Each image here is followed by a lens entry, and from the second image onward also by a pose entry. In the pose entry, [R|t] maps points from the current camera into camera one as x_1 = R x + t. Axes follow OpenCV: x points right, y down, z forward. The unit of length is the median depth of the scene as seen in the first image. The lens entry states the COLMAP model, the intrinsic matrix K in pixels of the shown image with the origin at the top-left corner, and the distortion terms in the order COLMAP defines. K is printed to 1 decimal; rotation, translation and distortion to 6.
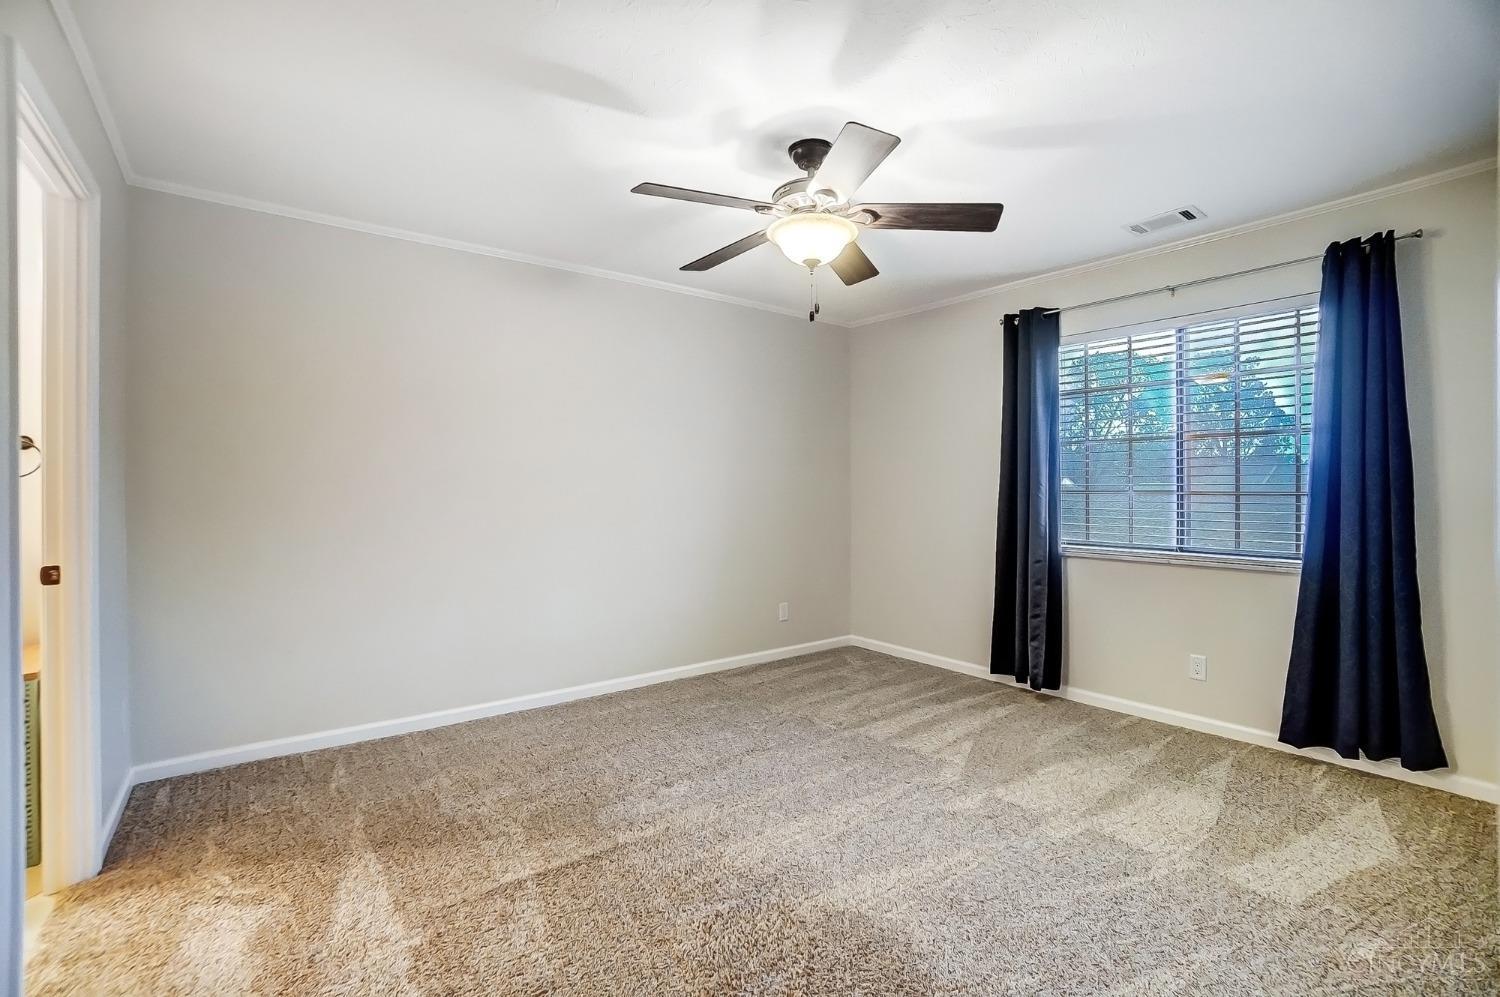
lens RADIAL K [[685.8, 0, 750.0], [0, 685.8, 498.5], [0, 0, 1]] dist [-0.019768, 0.000481]
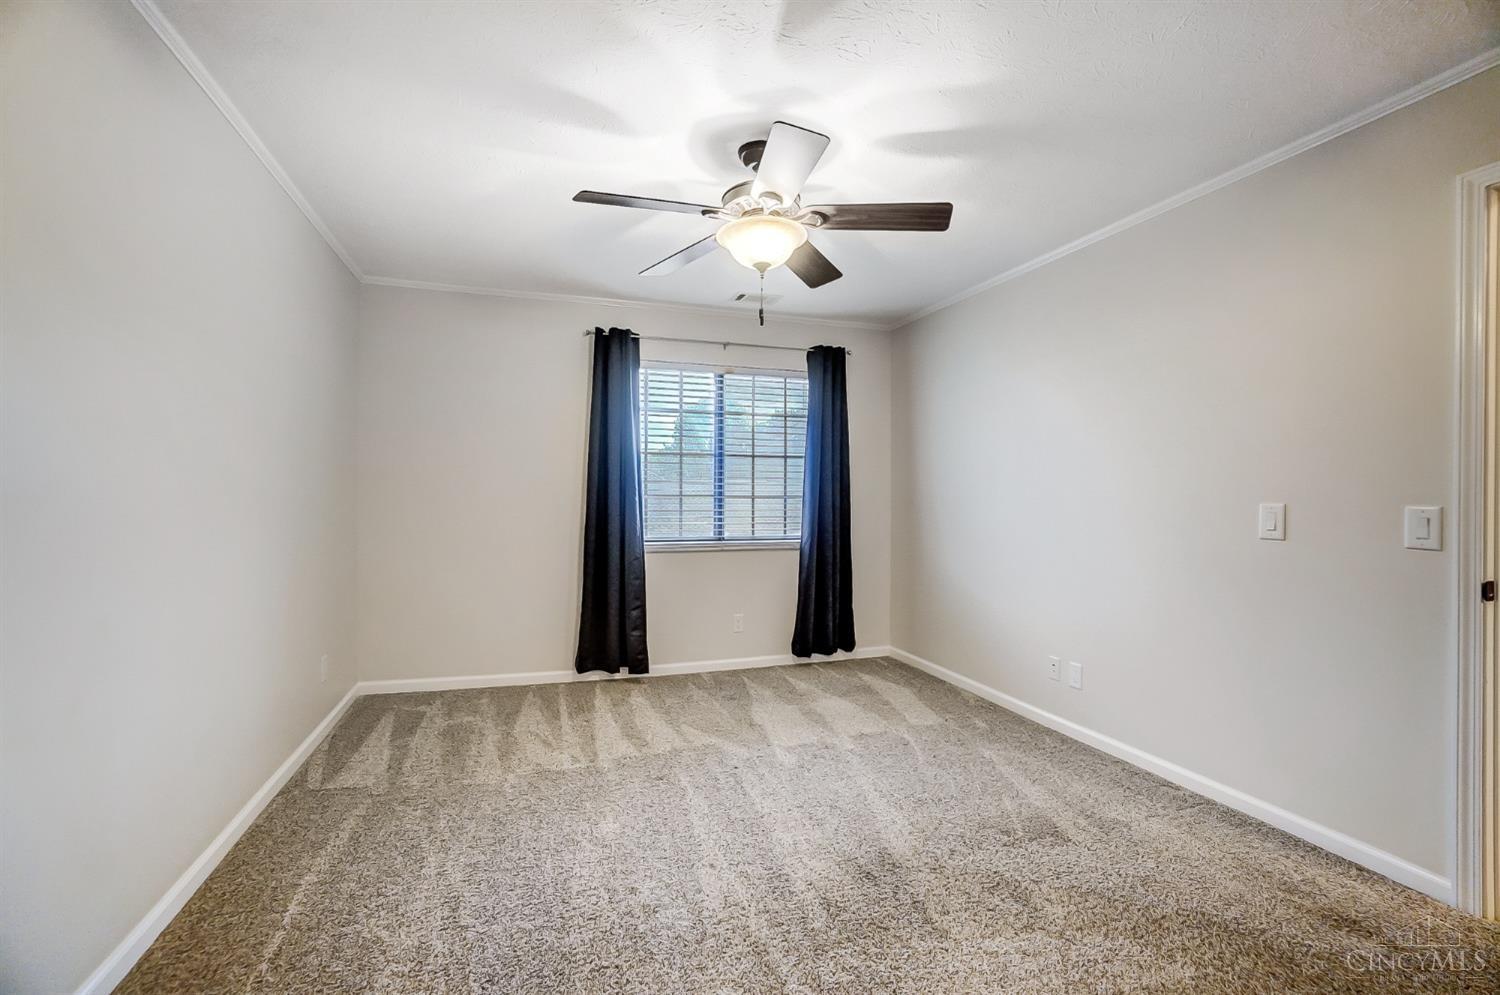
lens RADIAL K [[675.6, 0, 750.0], [0, 675.6, 497.5], [0, 0, 1]] dist [-0.062623, 0.000019]
pose [[0.320273, -0.001485, 0.947324, -0.636515], [0.007512, 0.999971, -0.000972, -0.005378], [-0.947295, 0.007428, 0.320275, 0.542373]]
